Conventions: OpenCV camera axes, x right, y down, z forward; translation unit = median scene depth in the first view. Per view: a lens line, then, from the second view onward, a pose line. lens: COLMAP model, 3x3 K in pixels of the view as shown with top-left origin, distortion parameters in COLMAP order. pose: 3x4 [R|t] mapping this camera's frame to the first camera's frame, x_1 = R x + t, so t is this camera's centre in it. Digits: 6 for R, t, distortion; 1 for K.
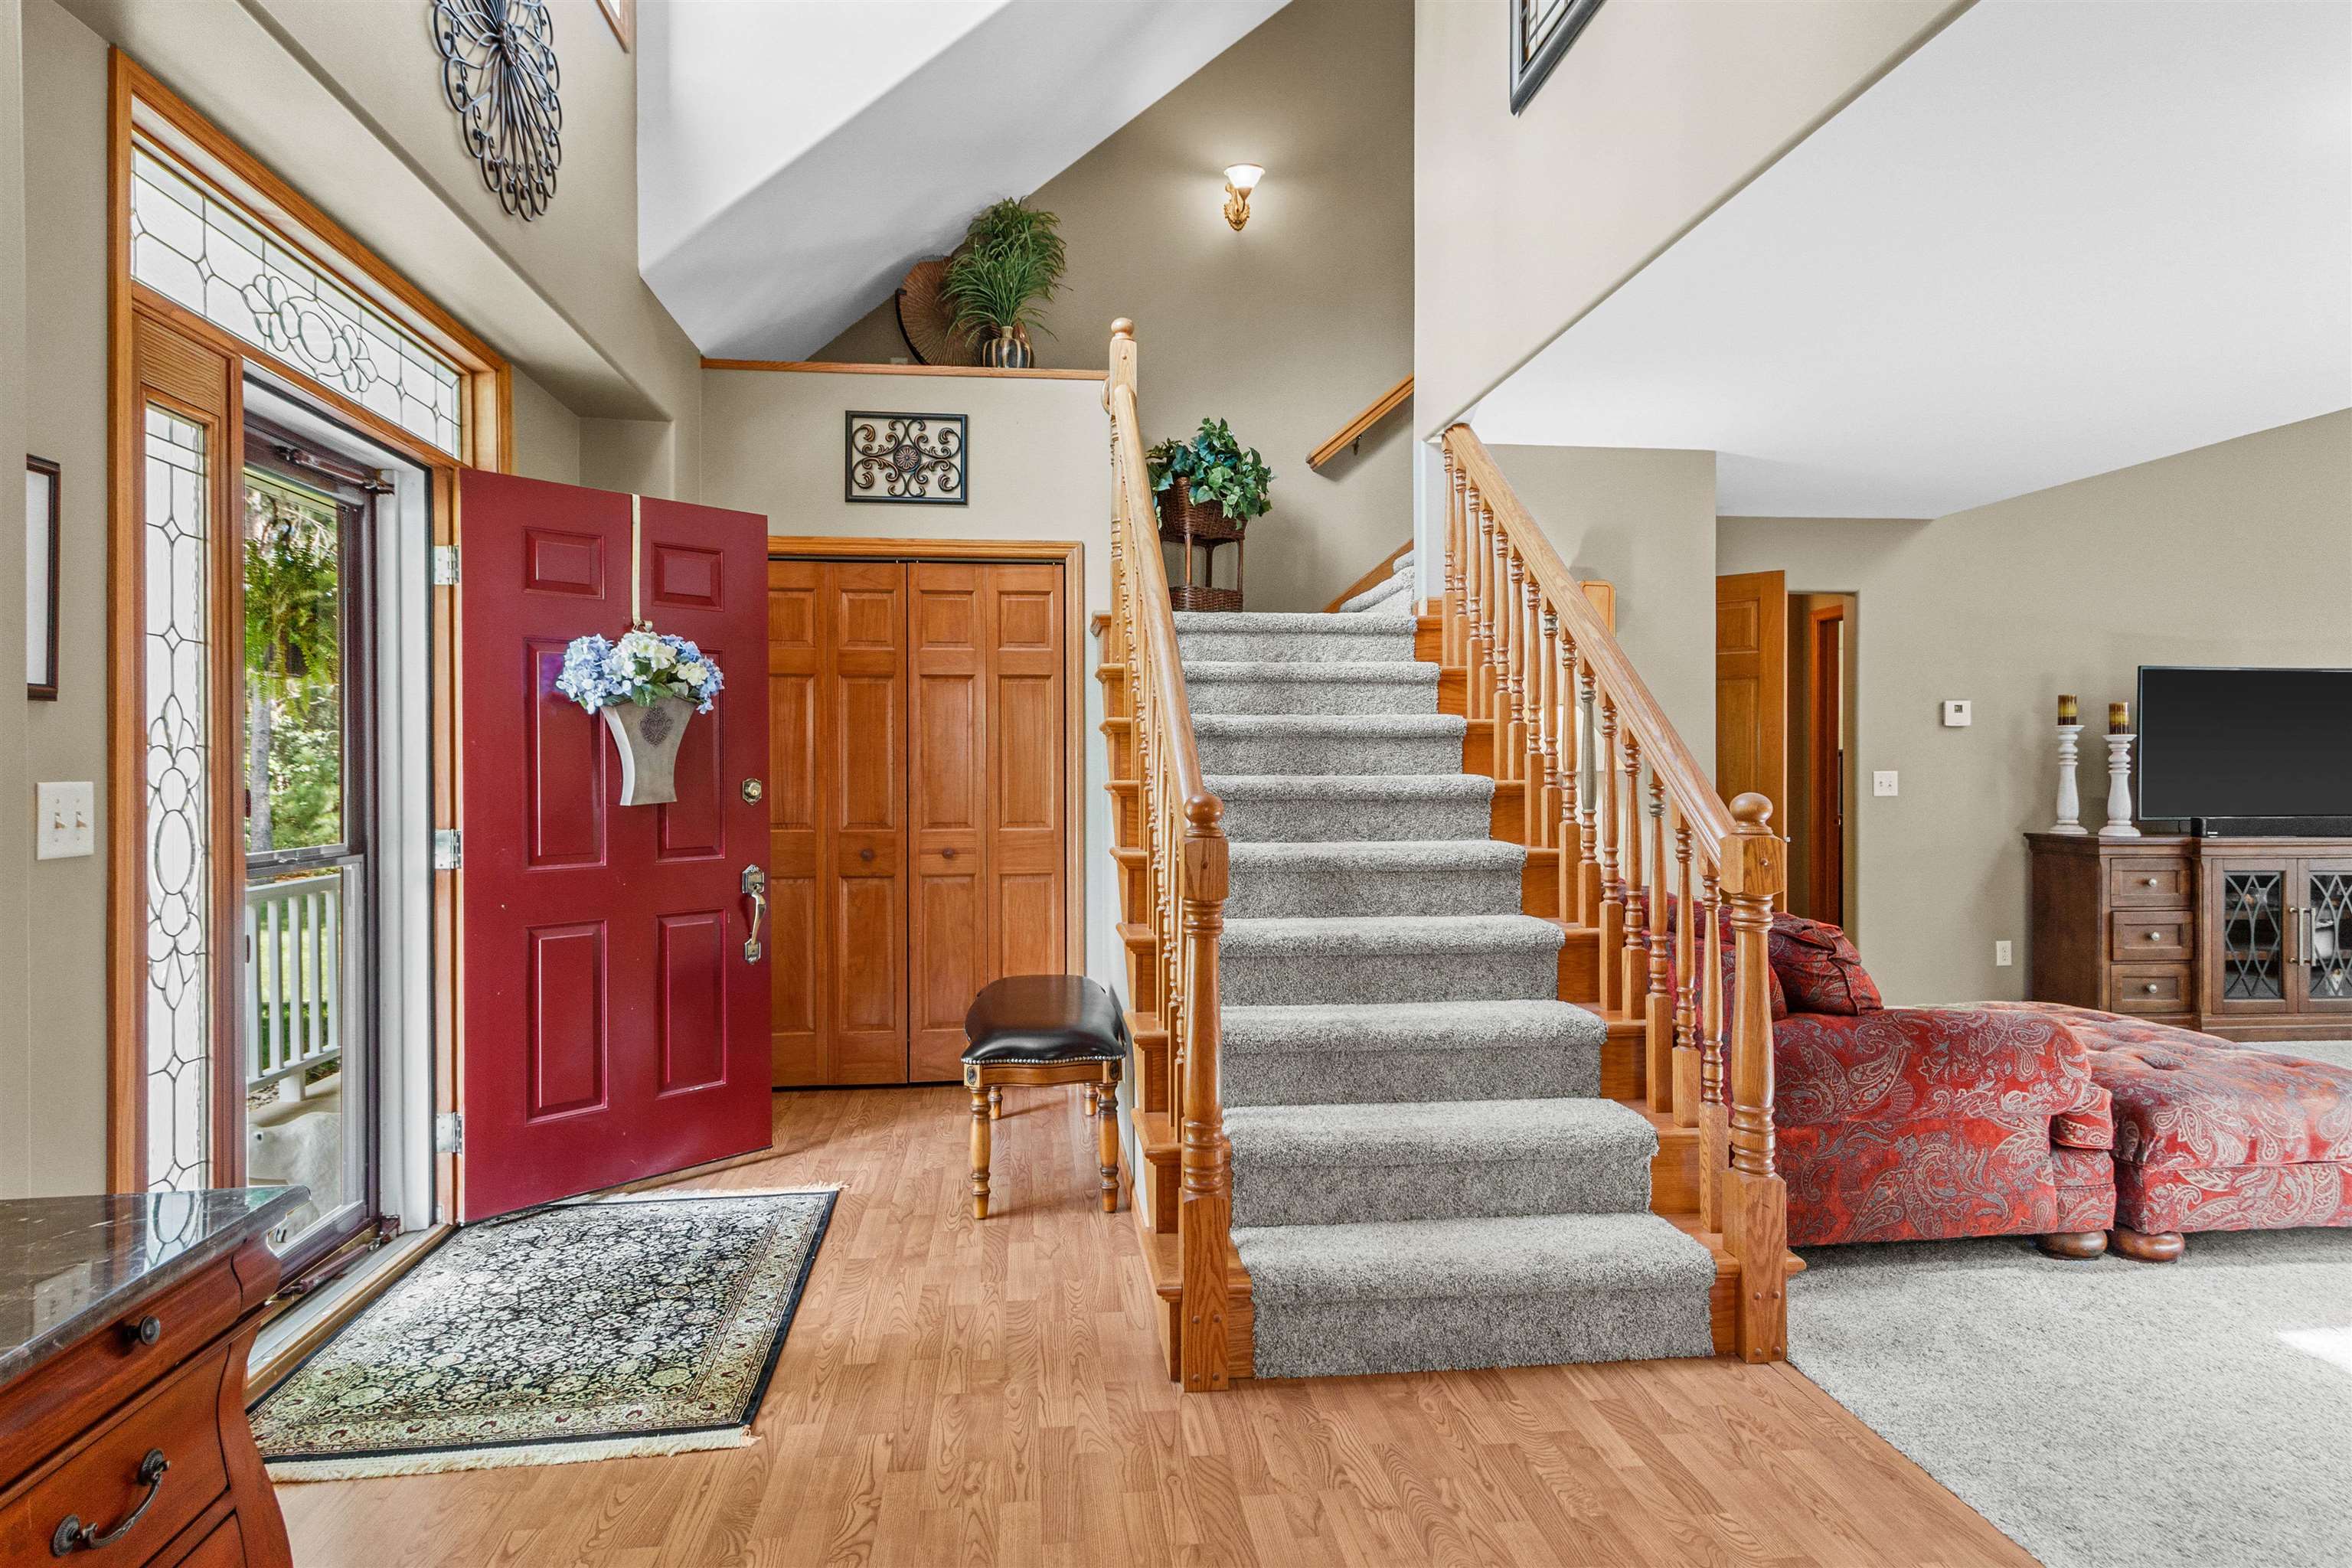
lens RADIAL K [[1292.2, 0, 1183.3], [0, 1292.2, 770.7], [0, 0, 1]] dist [0.008679, 0.000210]
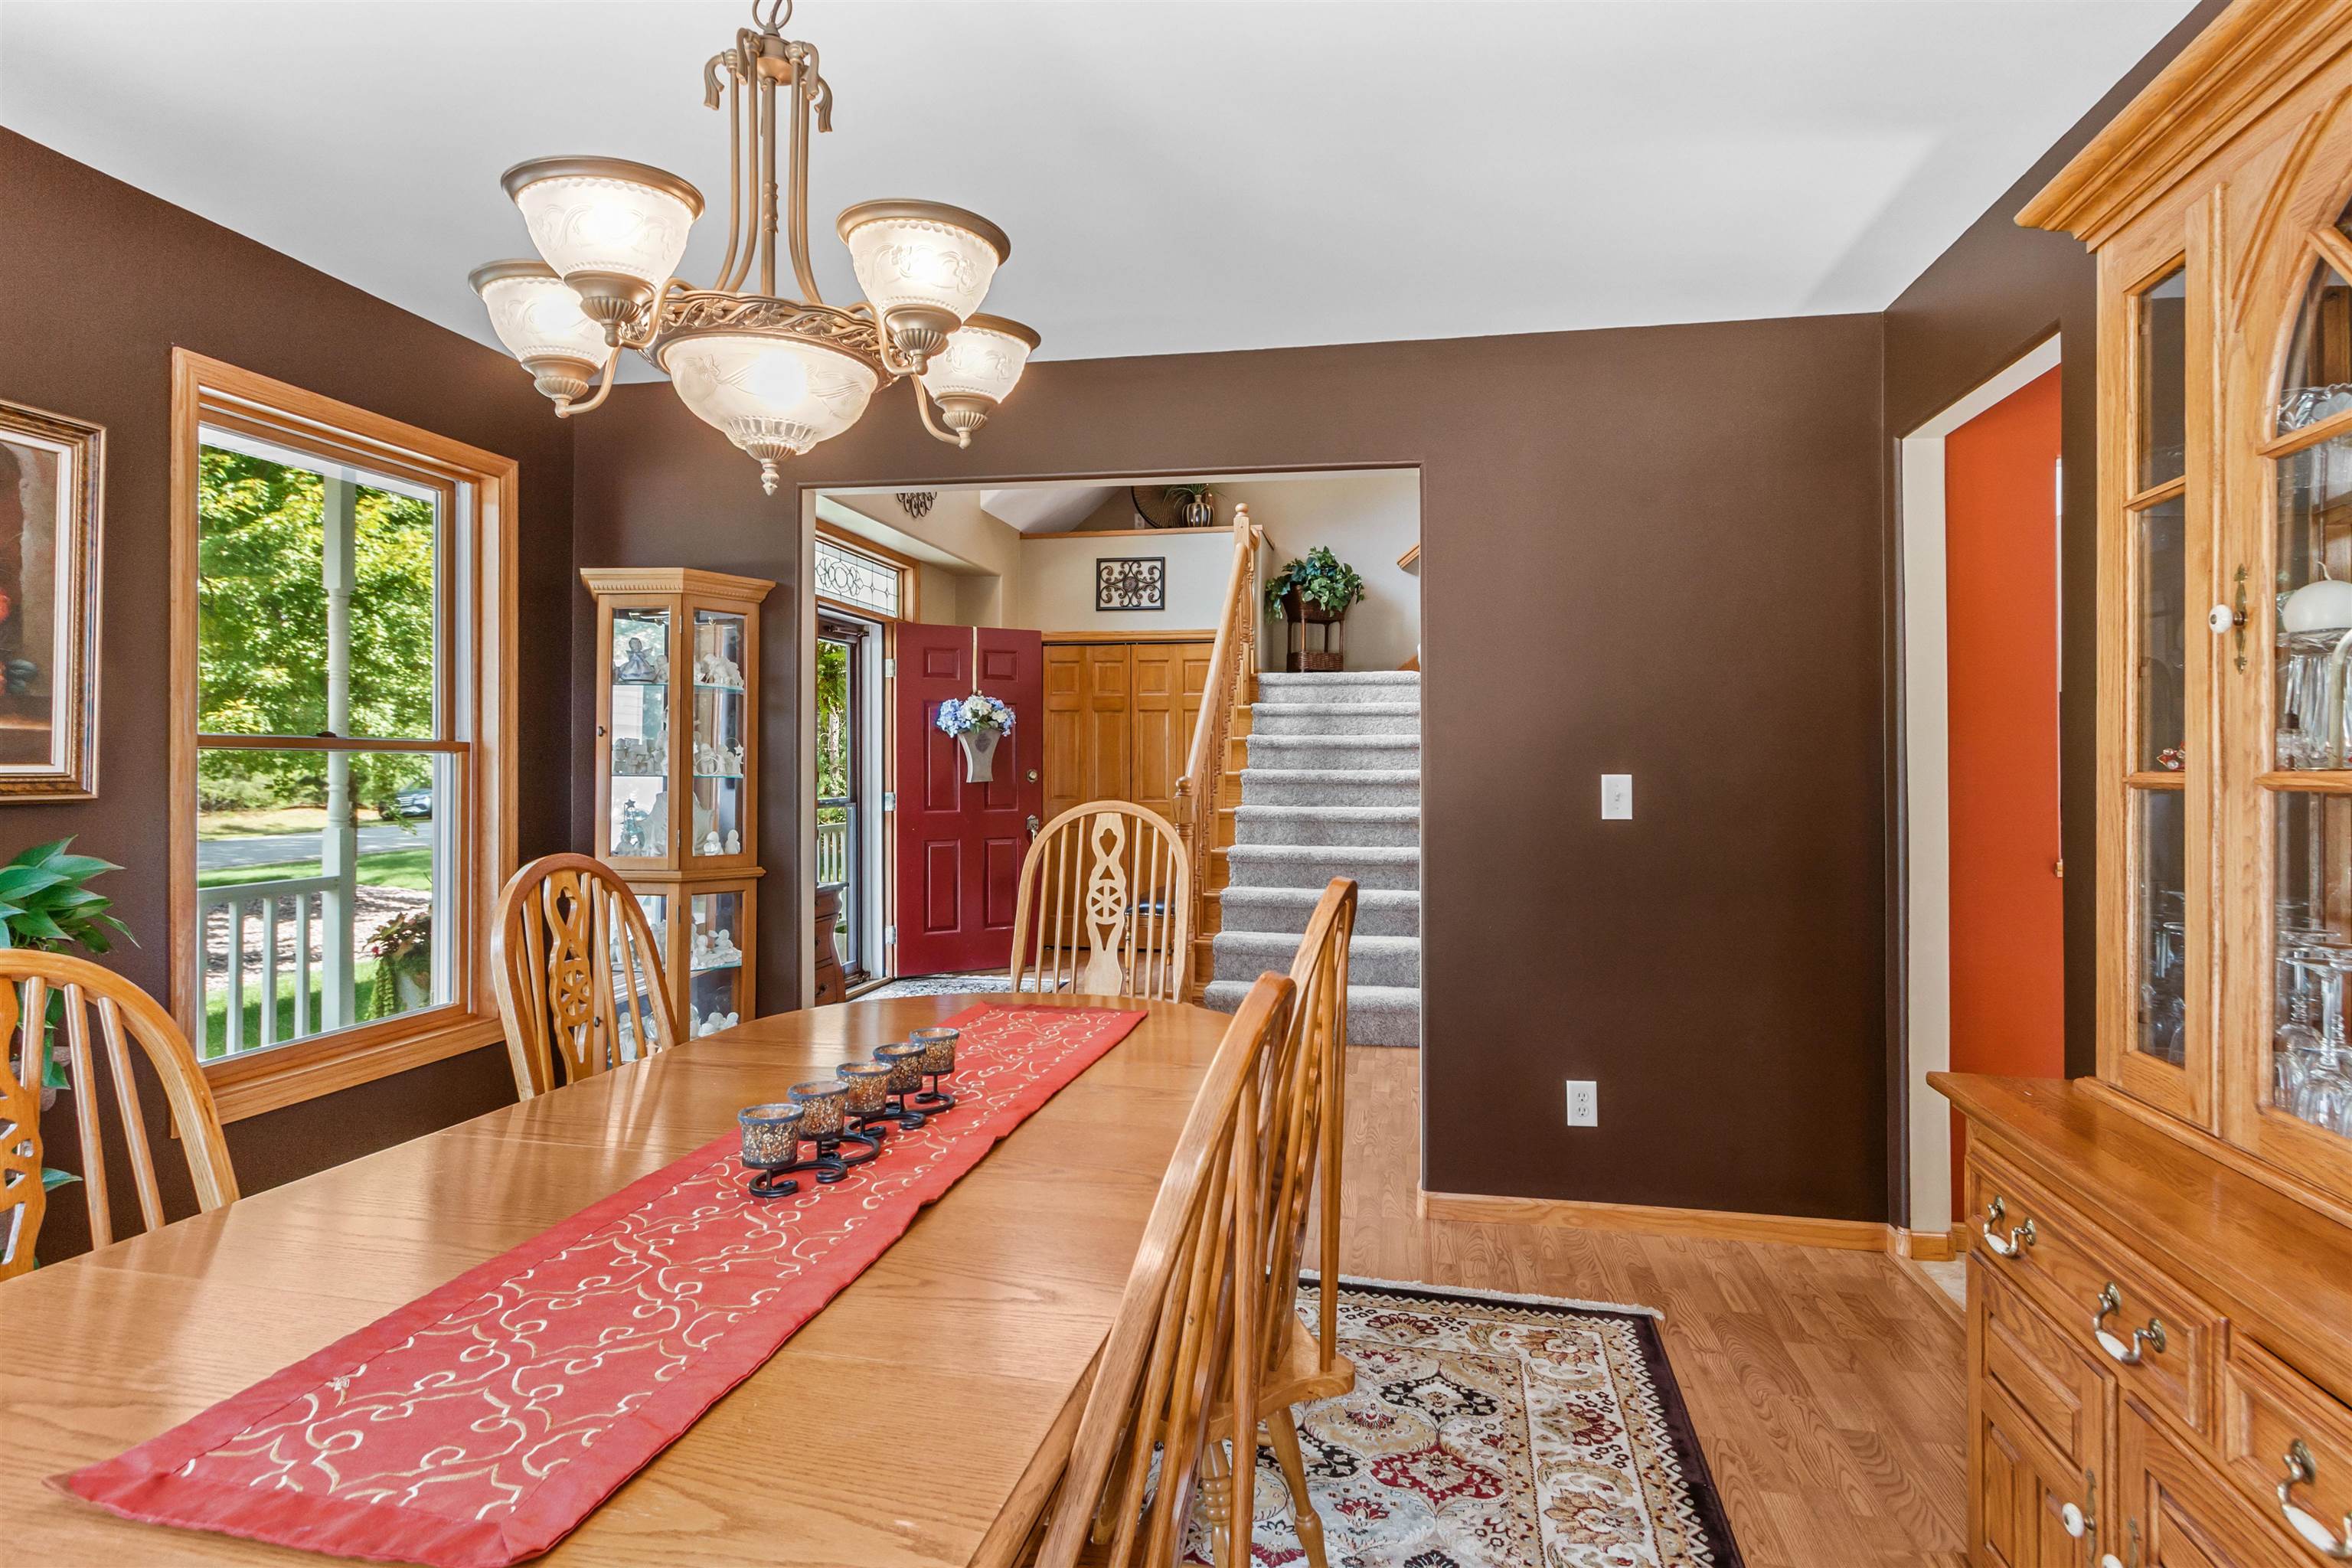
lens RADIAL K [[1230.5, 0, 1179.4], [0, 1230.5, 778.8], [0, 0, 1]] dist [-0.003357, 0.000431]
pose [[0.957494, 0.009498, -0.288297, 0.377609], [-0.006895, 0.999926, 0.010042, 0.000189], [0.288371, -0.007628, 0.957488, -0.642037]]
